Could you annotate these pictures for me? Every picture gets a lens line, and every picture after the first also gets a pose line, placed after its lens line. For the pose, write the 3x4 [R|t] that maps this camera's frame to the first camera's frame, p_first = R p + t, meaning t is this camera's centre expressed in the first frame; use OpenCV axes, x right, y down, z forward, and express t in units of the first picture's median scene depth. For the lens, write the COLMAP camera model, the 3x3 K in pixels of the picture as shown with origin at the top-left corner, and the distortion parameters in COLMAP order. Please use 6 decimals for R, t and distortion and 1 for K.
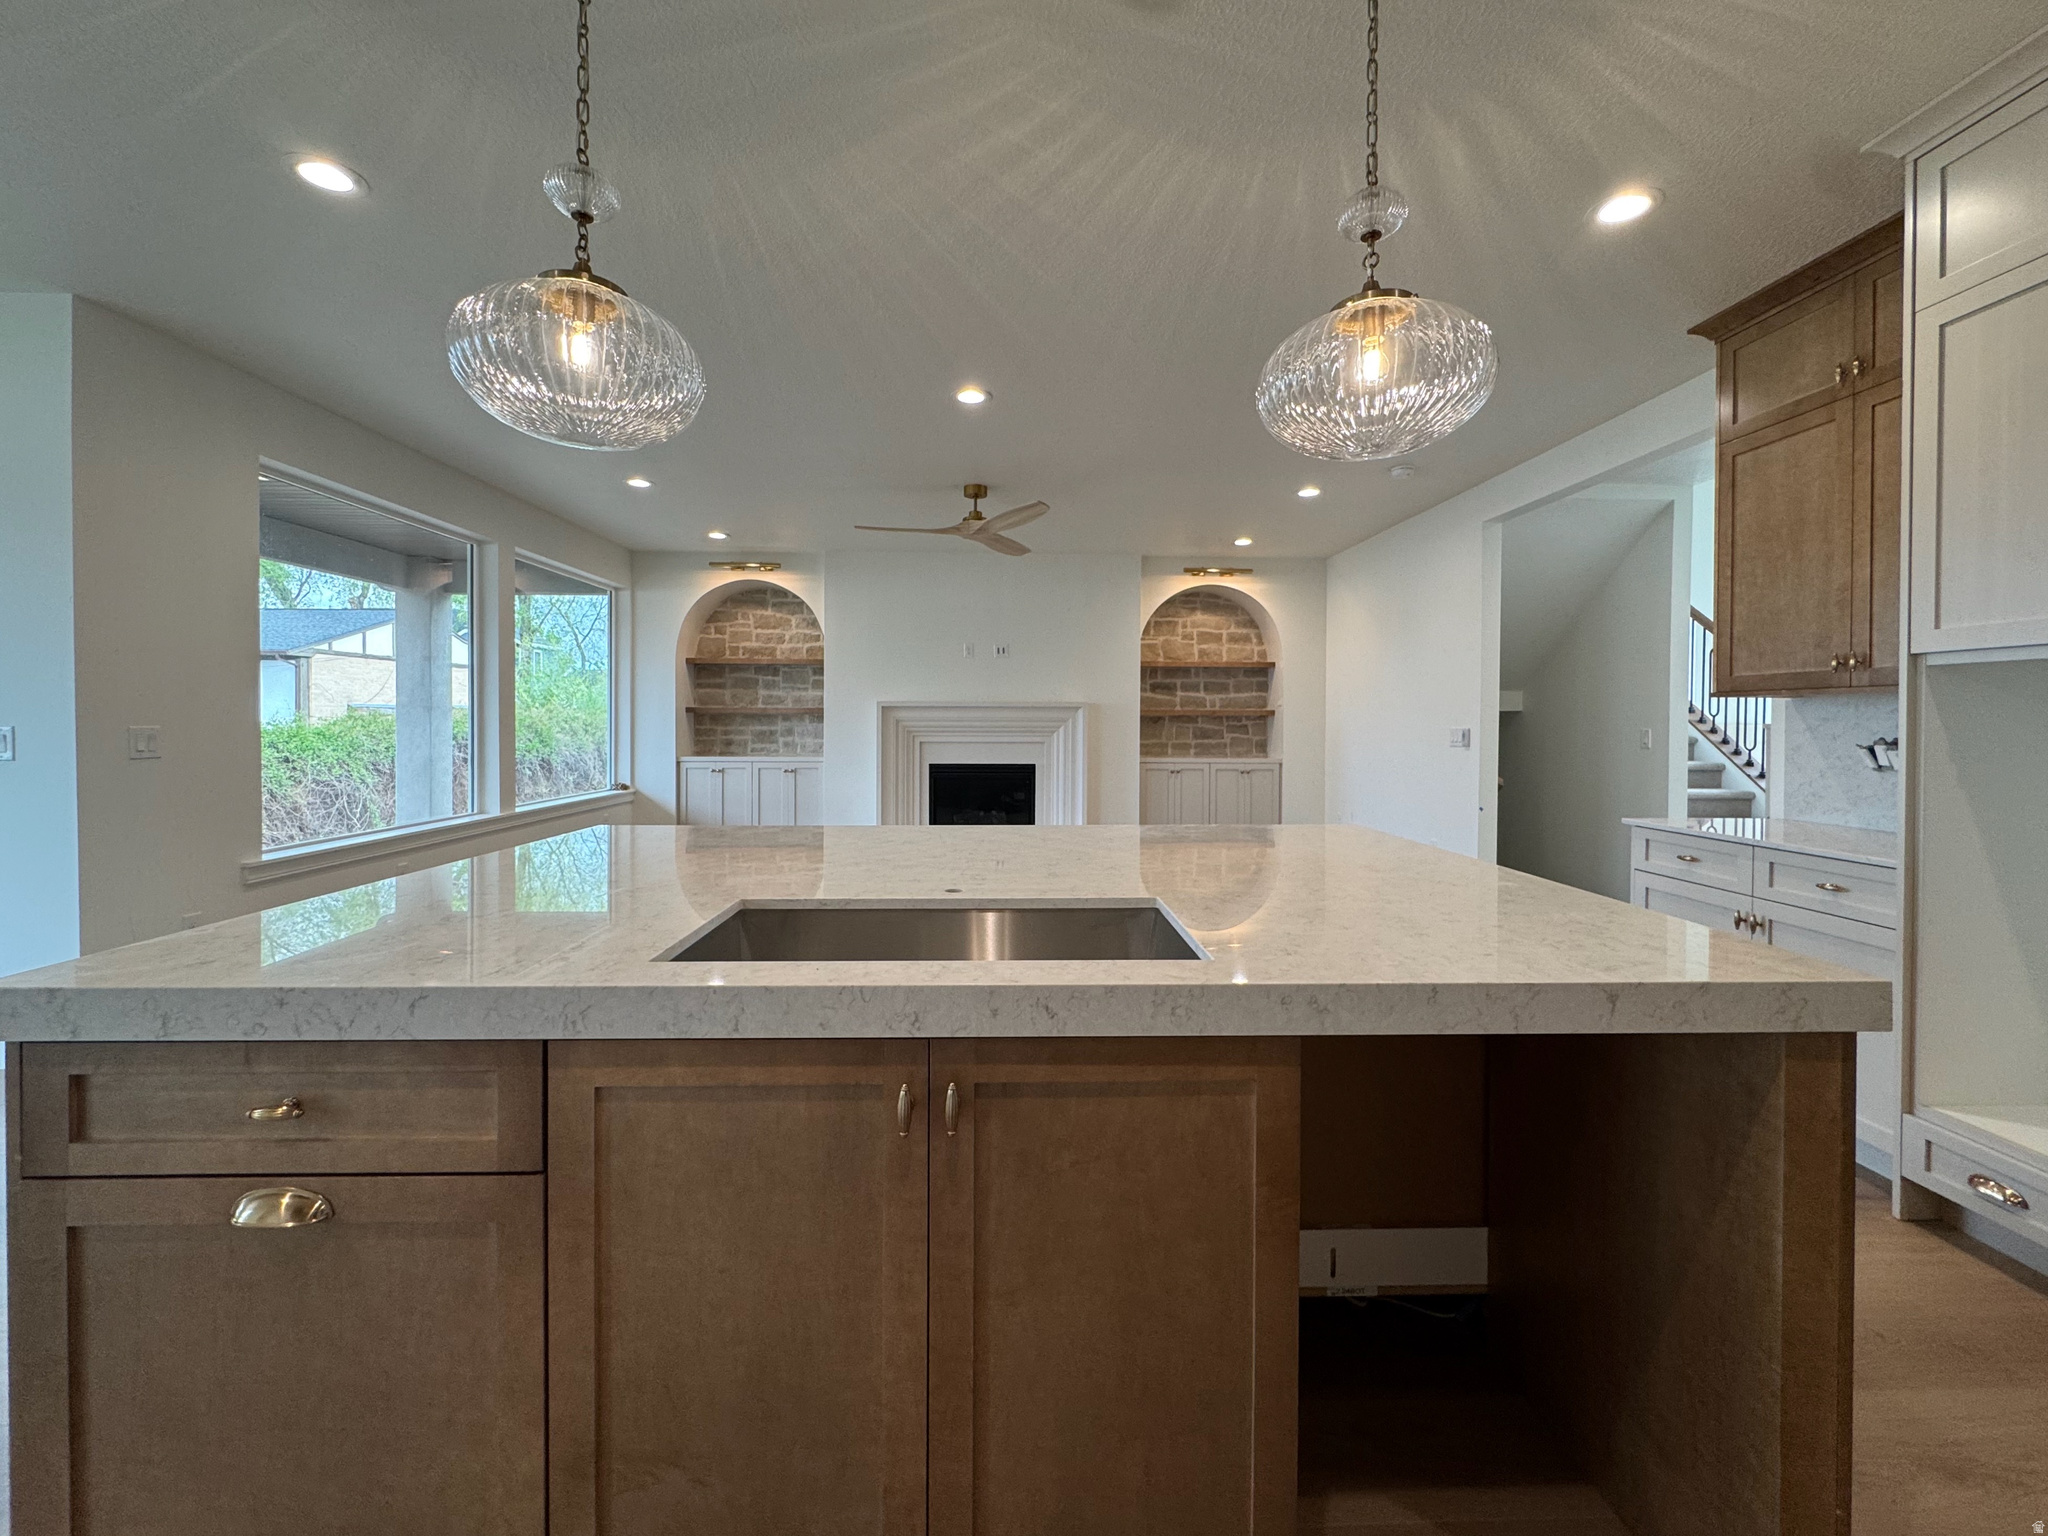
lens RADIAL K [[847.5, 0, 1024.2], [0, 847.5, 731.4], [0, 0, 1]] dist [-0.002697, -0.000093]
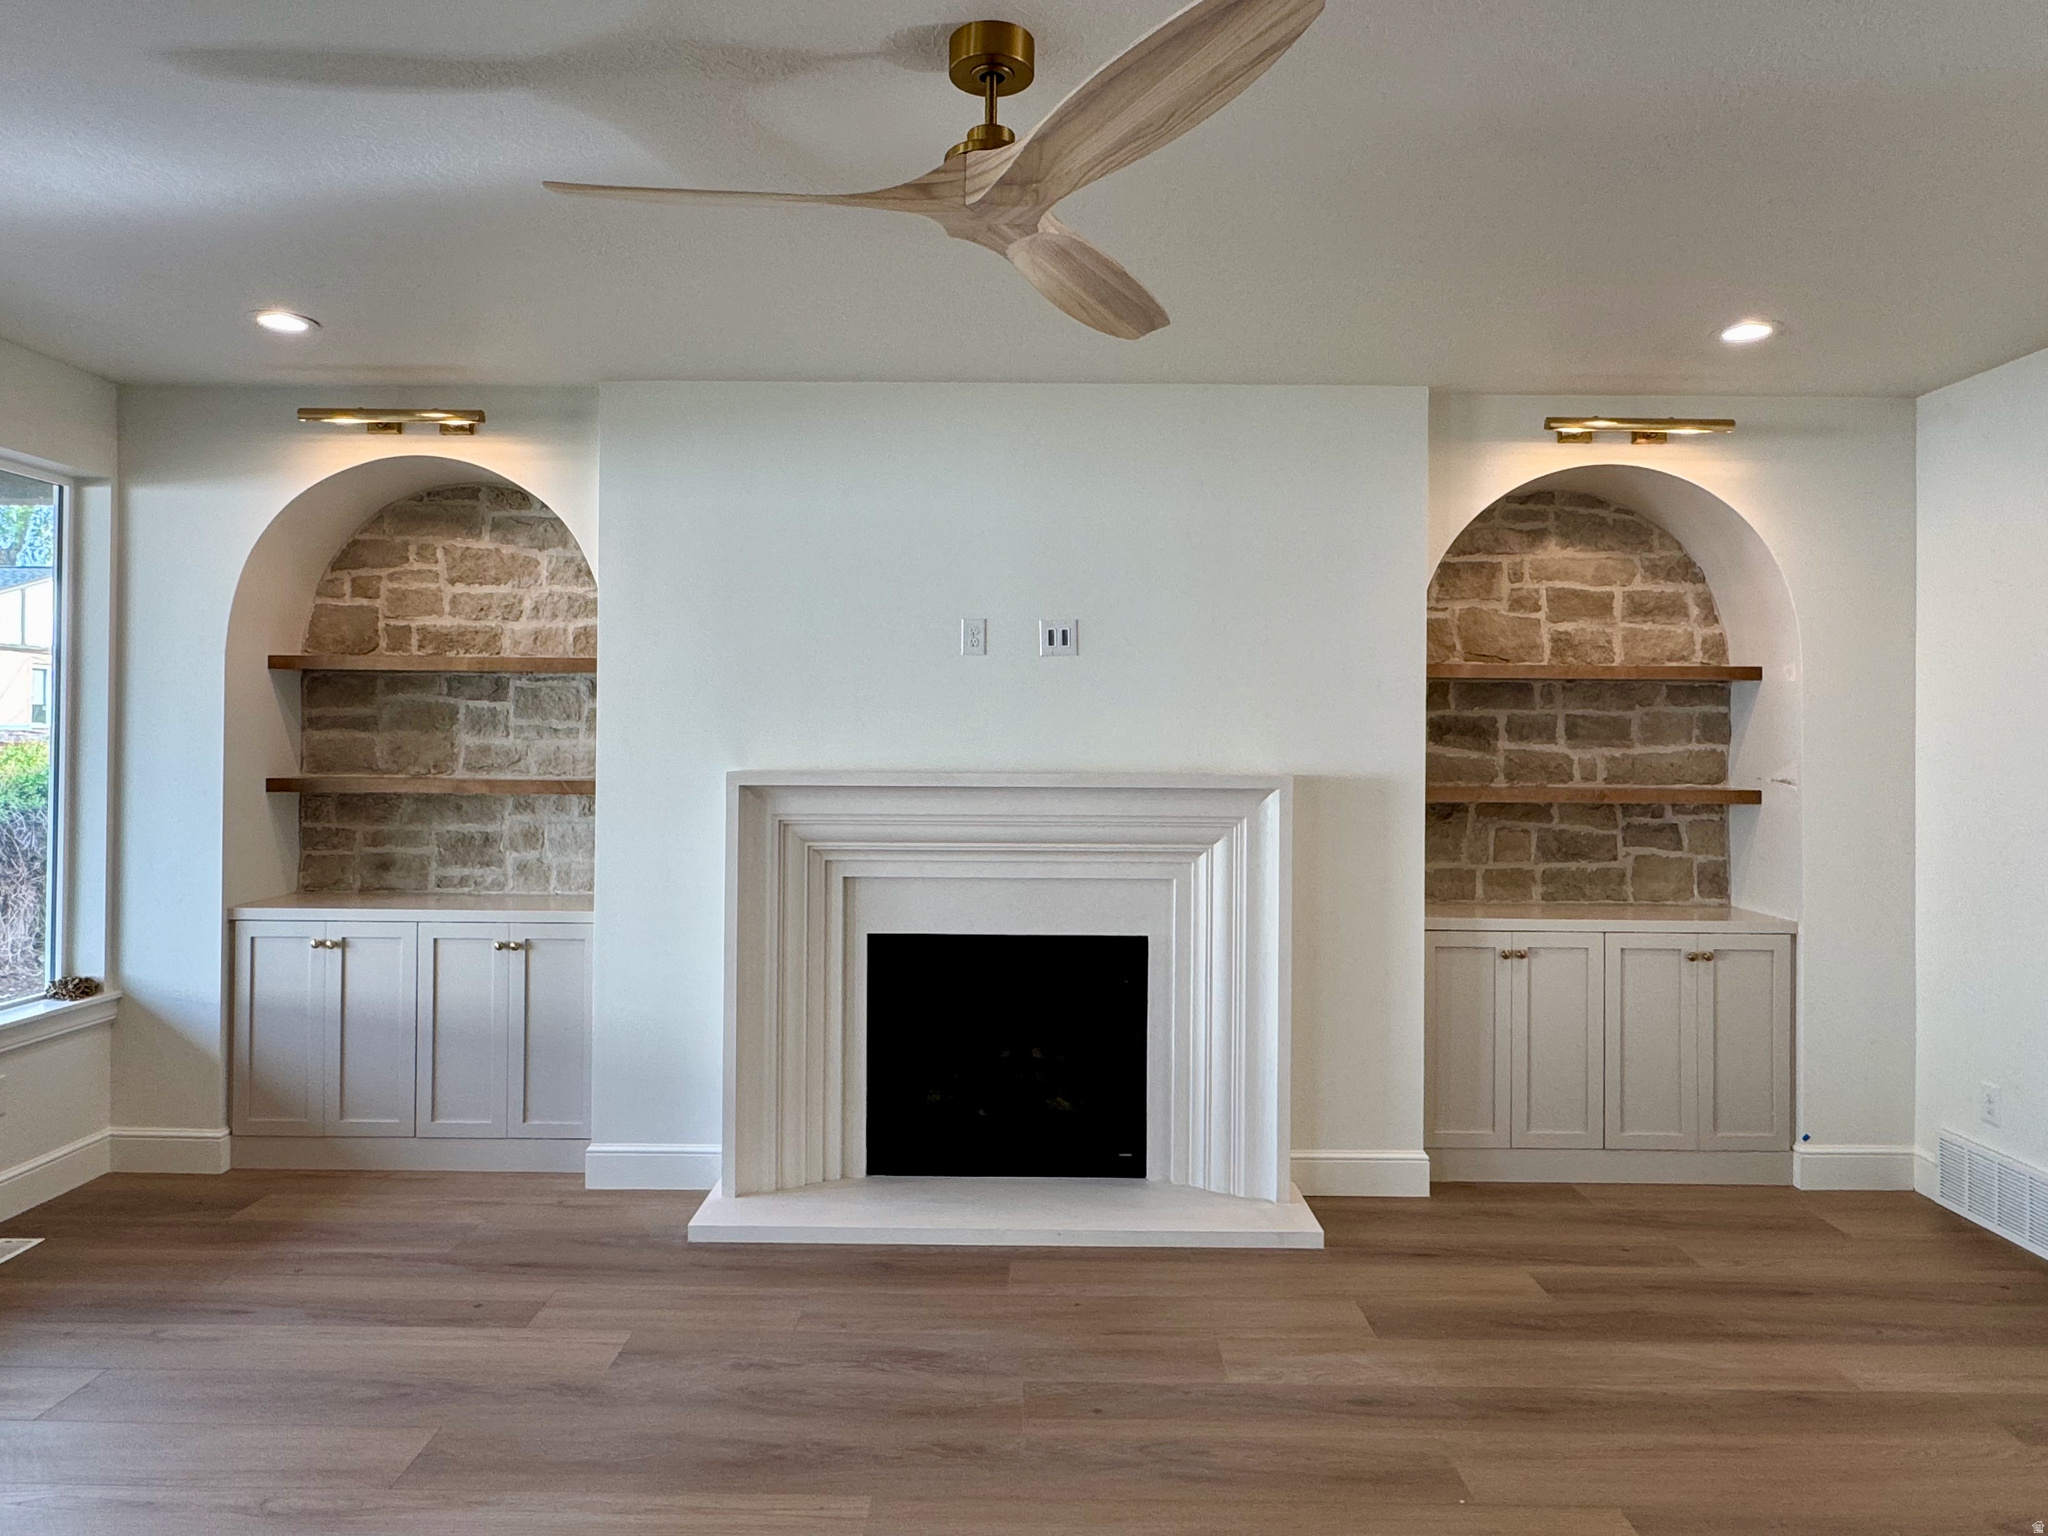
lens RADIAL K [[1289.5, 0, 1016.9], [0, 1289.5, 728.1], [0, 0, 1]] dist [-0.002551, 0.000819]
pose [[0.999256, 0.002935, -0.038463, -0.021869], [-0.003824, 0.999727, -0.023067, -0.038597], [0.038385, 0.023197, 0.998994, 0.394617]]
